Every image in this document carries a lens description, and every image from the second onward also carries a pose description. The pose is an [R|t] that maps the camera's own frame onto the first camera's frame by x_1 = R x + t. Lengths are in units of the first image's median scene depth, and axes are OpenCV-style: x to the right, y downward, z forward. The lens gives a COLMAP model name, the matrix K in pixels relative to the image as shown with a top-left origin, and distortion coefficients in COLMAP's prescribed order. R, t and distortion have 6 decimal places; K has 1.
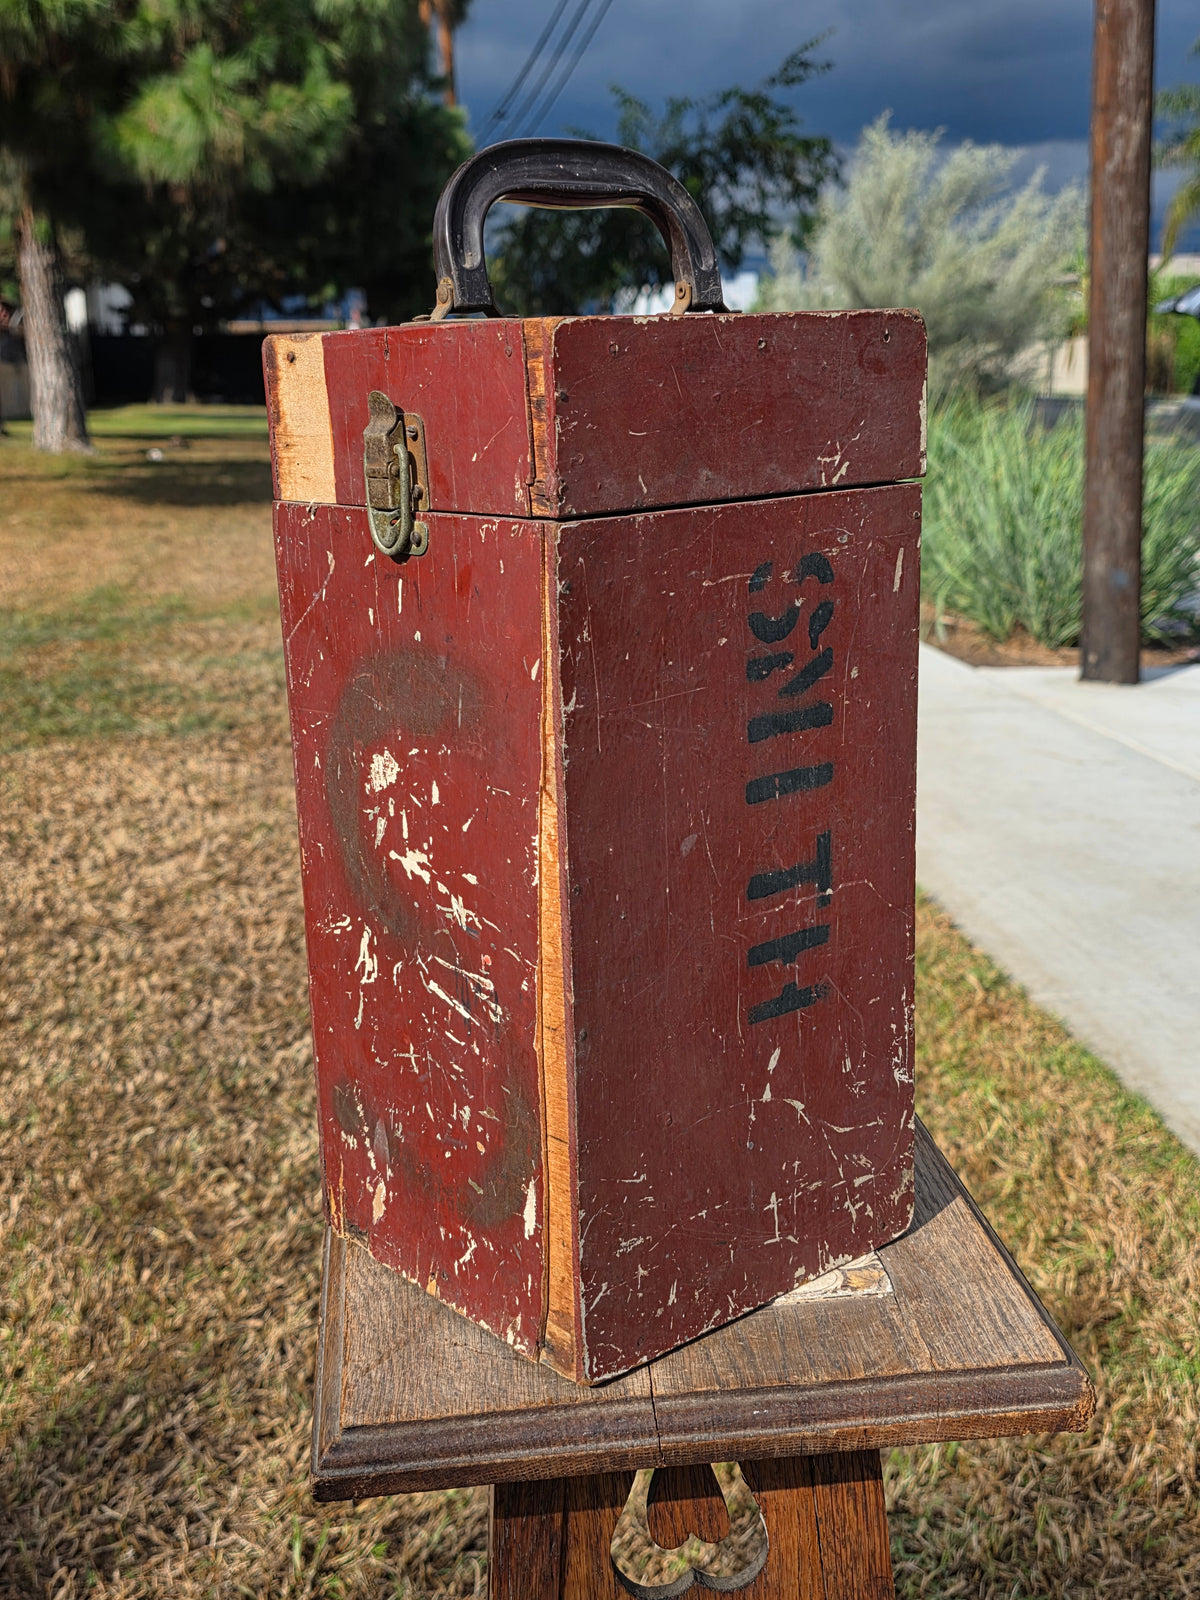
lens RADIAL K [[1815.6, 0, 629.3], [0, 1815.6, 803.3], [0, 0, 1]] dist [0.014911, -0.034118]
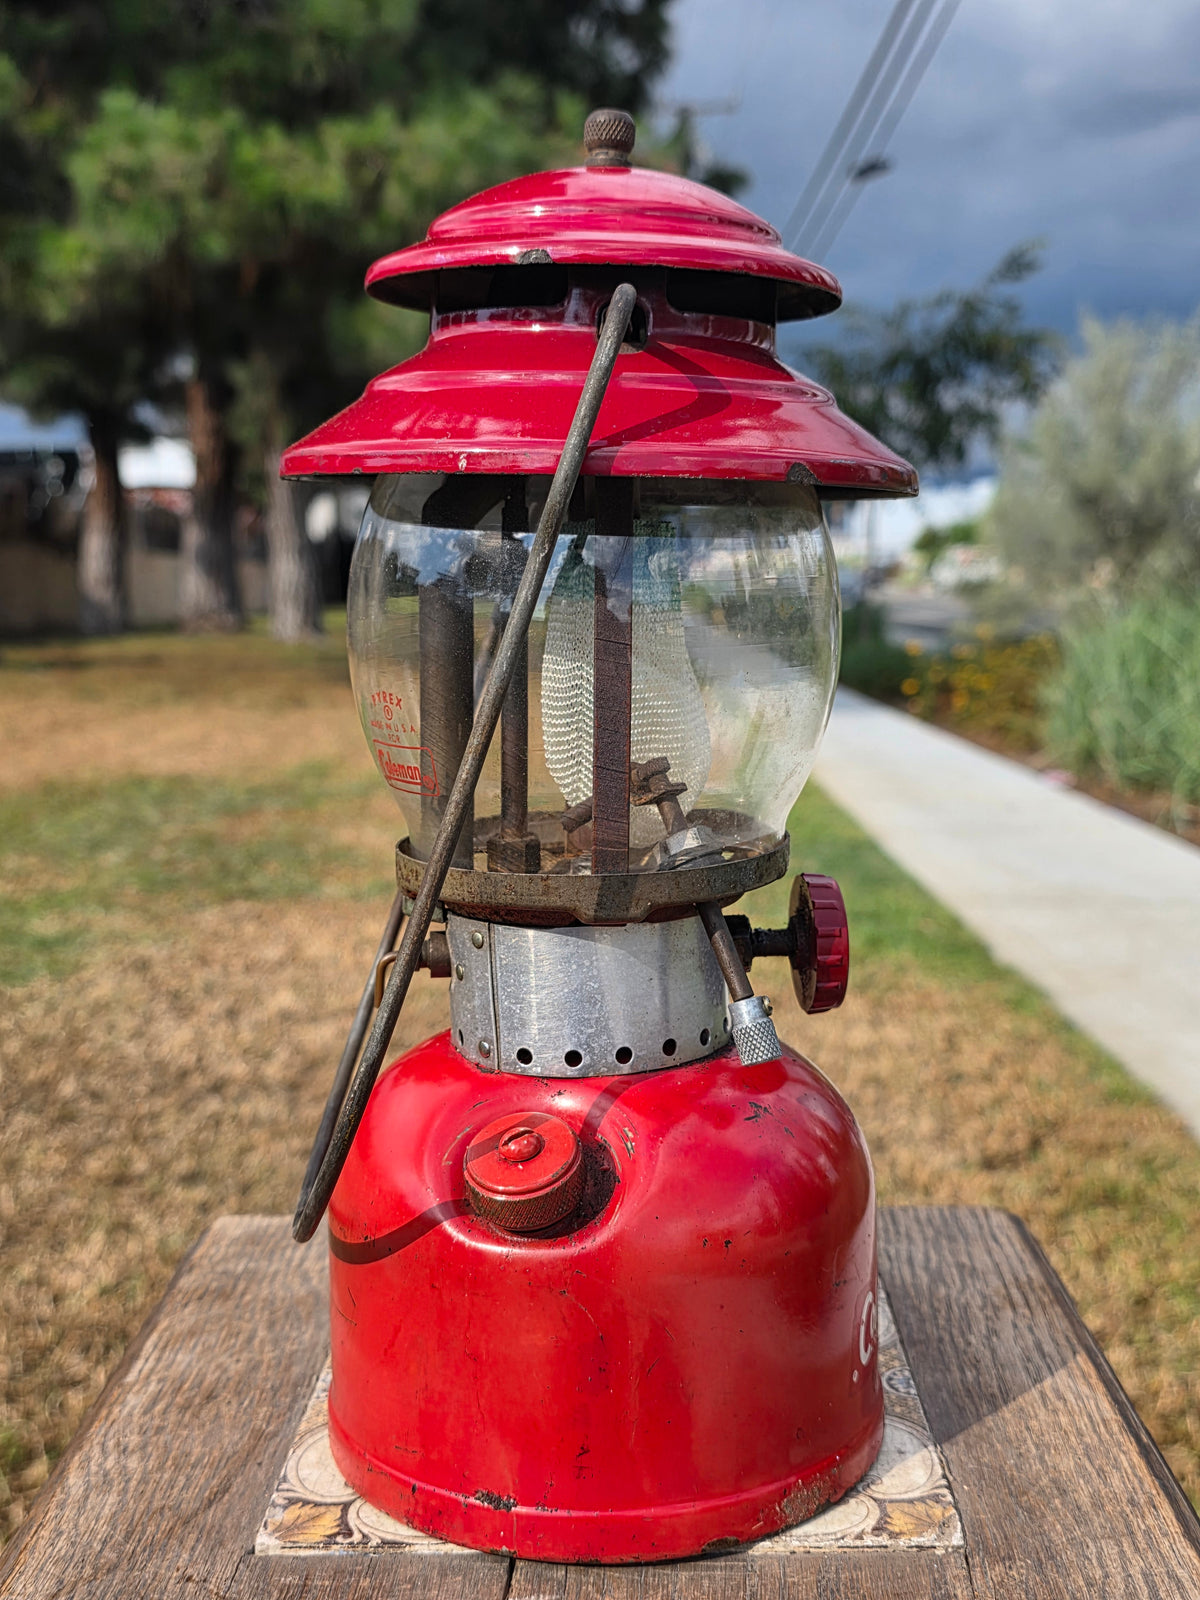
lens RADIAL K [[1818.3, 0, 600.0], [0, 1818.3, 800.0], [0, 0, 1]] dist [0.018903, -0.049308]
pose [[0.989458, 0.020136, -0.143415, 0.032910], [-0.036757, 0.992777, -0.114208, 0.031921], [0.140080, 0.118276, 0.983051, 0.118841]]
